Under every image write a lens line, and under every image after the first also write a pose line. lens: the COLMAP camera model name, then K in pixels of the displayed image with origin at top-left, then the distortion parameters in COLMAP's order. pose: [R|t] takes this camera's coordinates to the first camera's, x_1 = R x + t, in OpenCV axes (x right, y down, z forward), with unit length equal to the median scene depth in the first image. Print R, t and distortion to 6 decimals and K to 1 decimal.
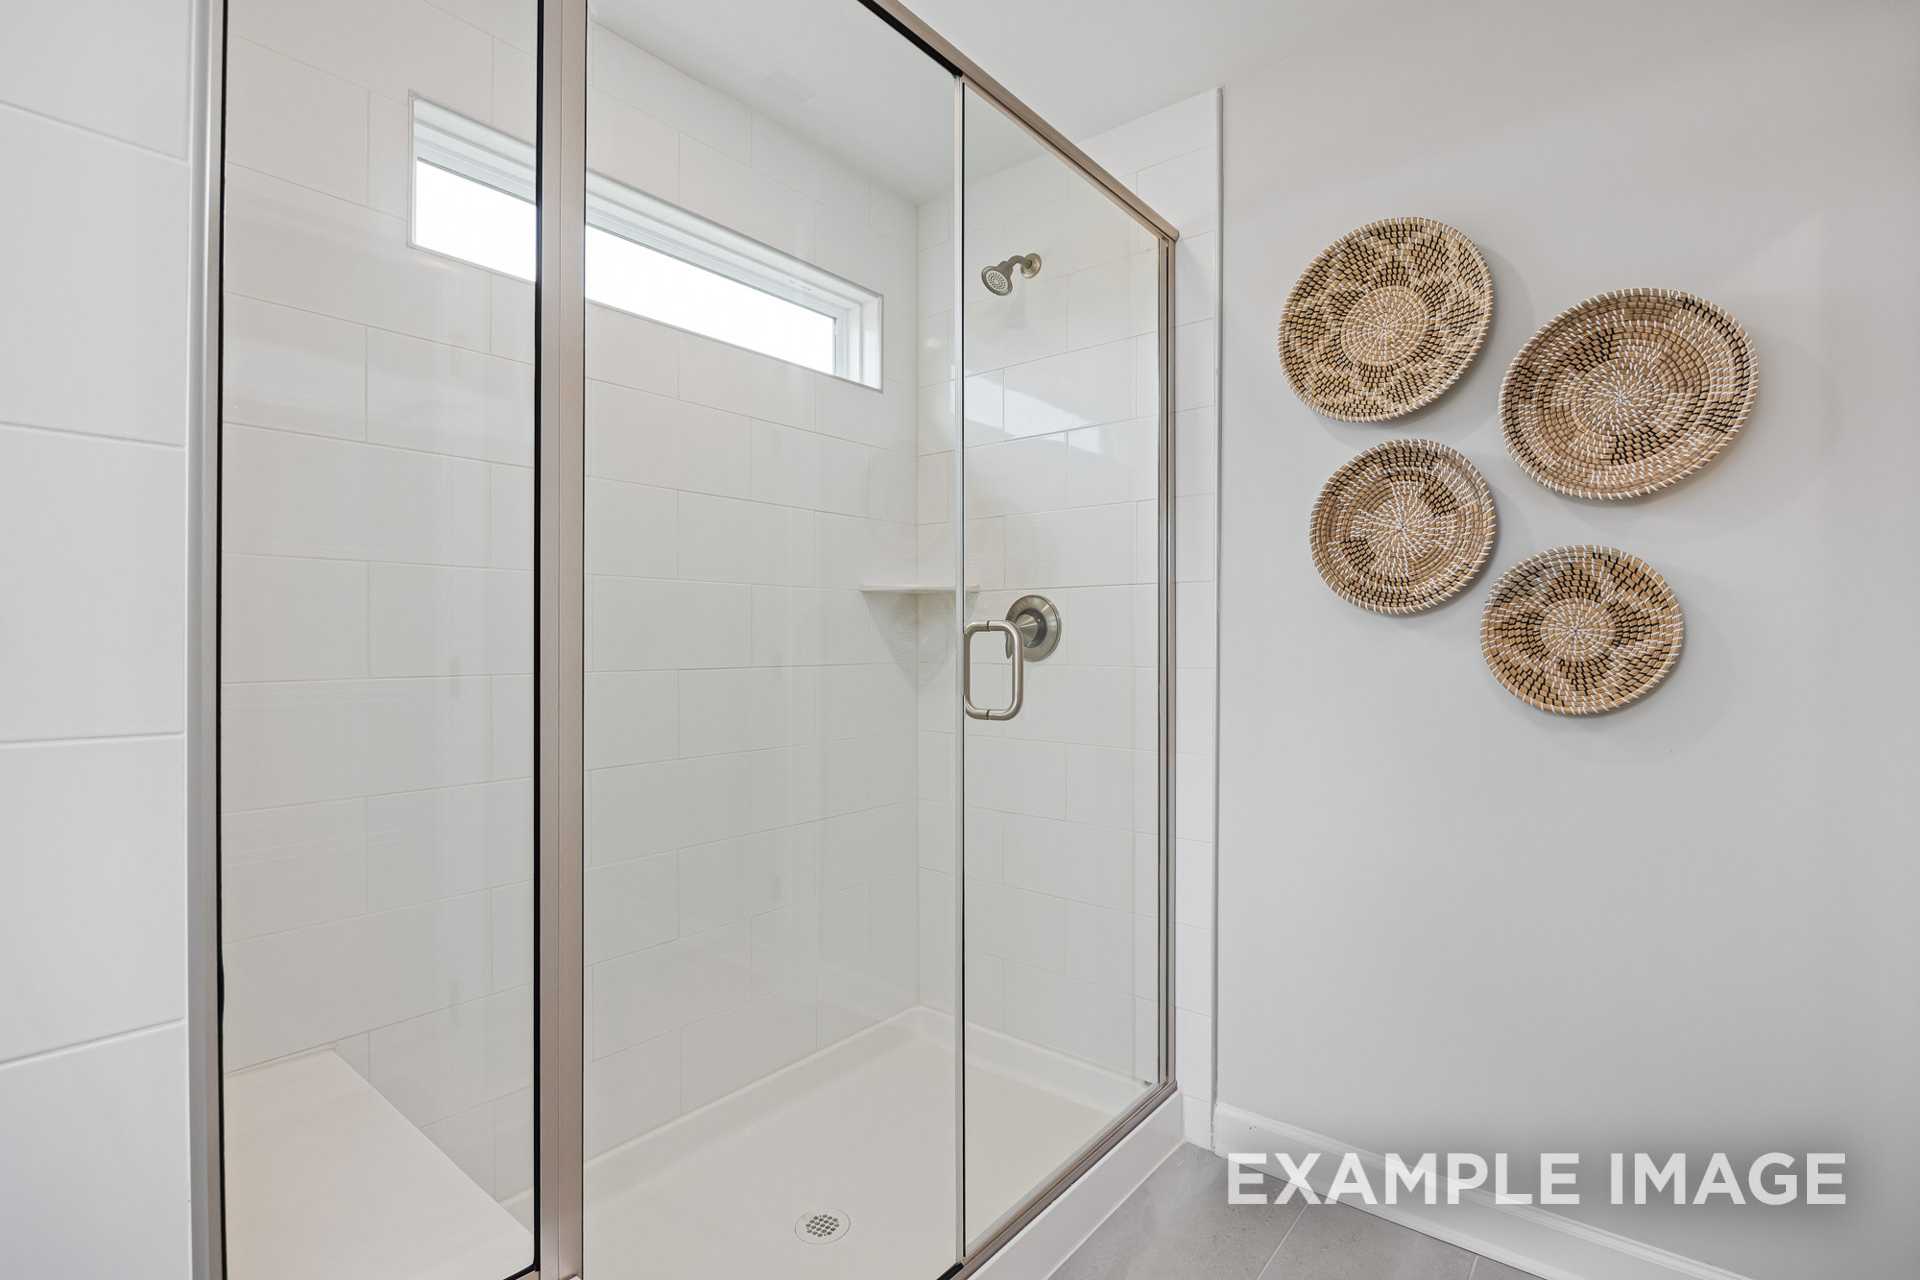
lens RADIAL K [[884.4, 0, 967.2], [0, 884.4, 638.8], [0, 0, 1]] dist [-0.016245, -0.000115]
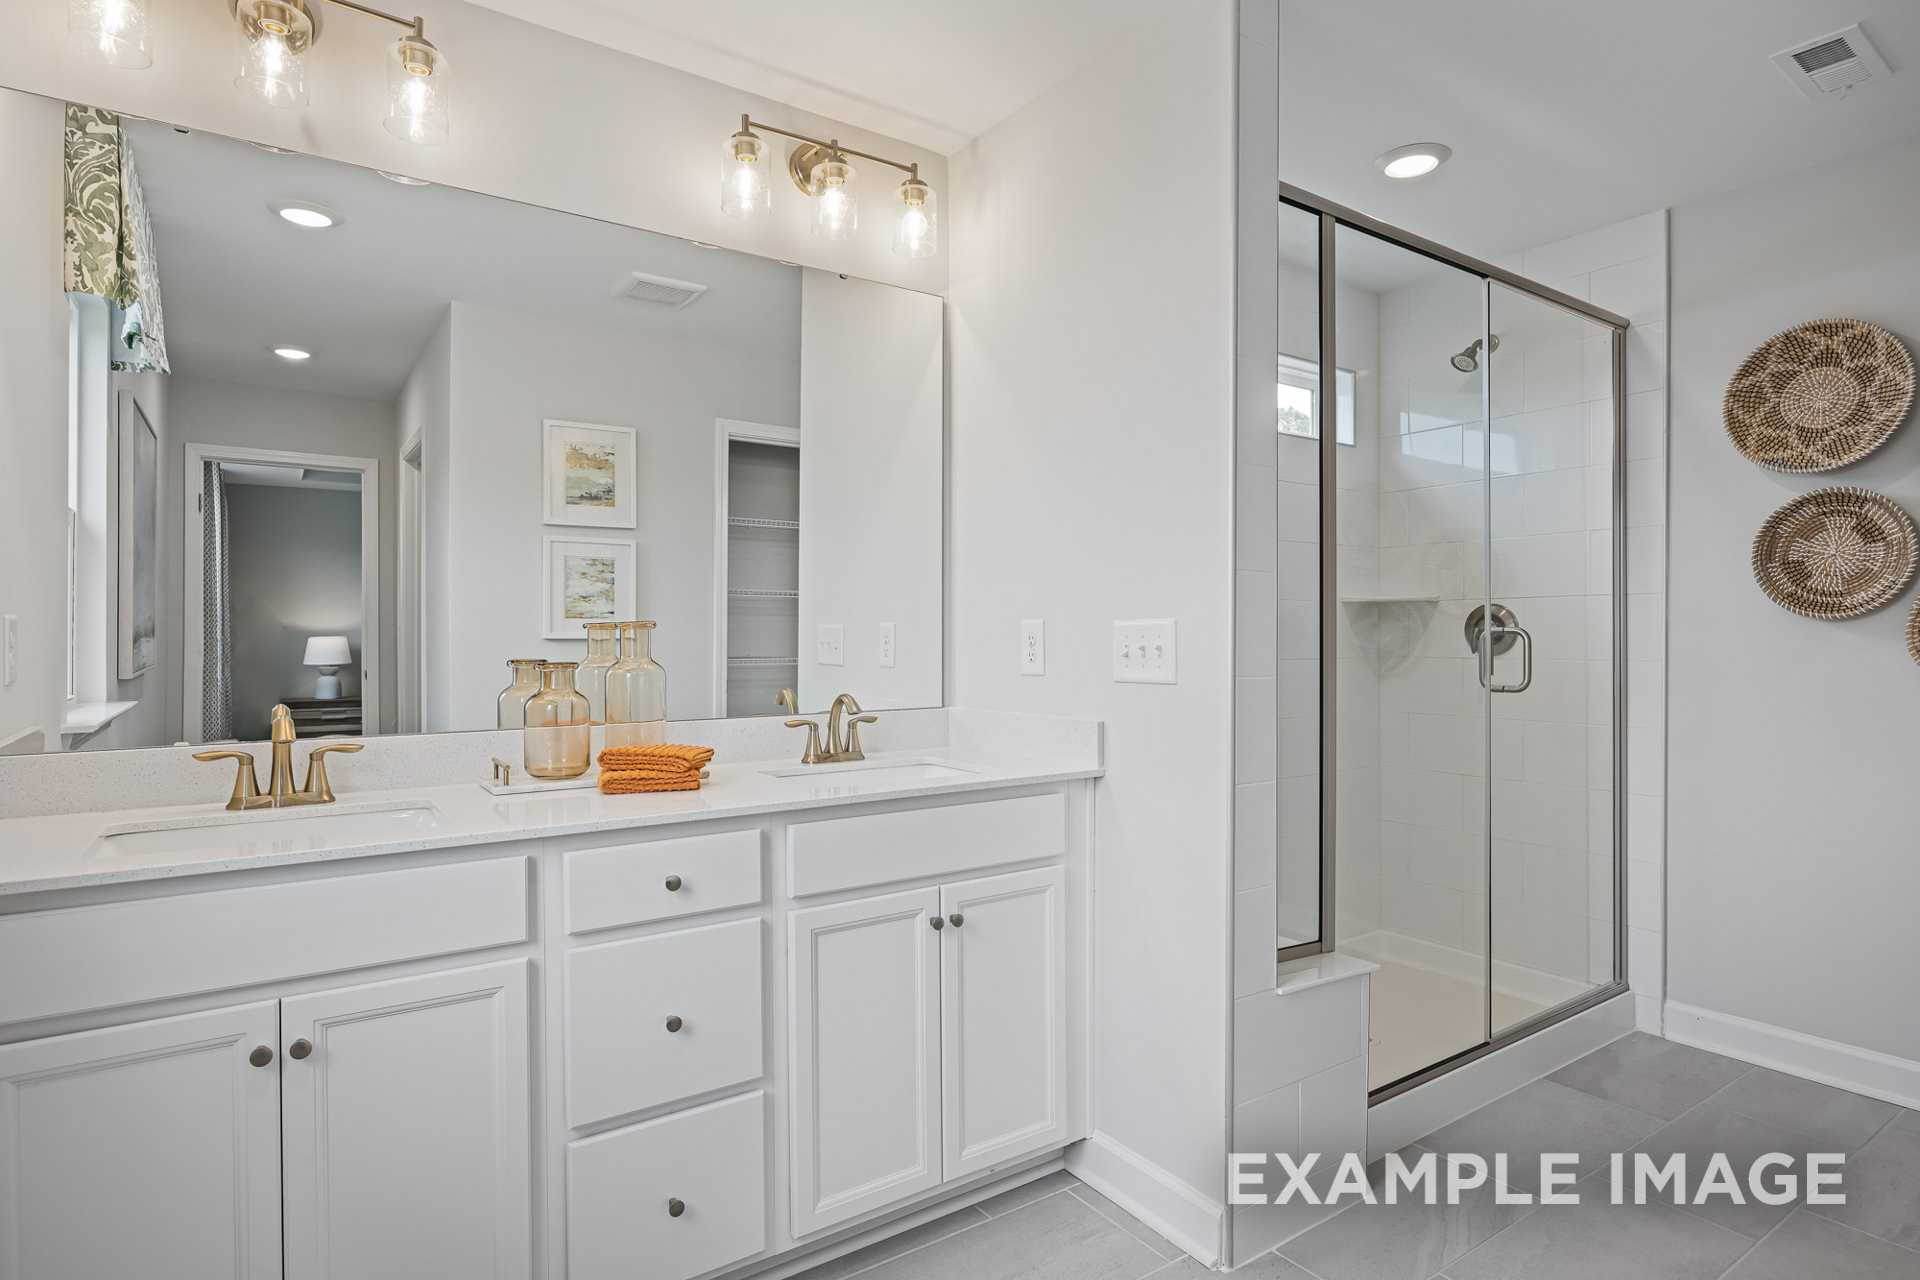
lens RADIAL K [[989.2, 0, 953.4], [0, 989.2, 638.1], [0, 0, 1]] dist [-0.012652, 0.000740]
pose [[0.954129, -0.003506, -0.299375, -0.316073], [0.004397, 0.999988, 0.002304, -0.008764], [0.299363, -0.003515, 0.954133, -0.766975]]
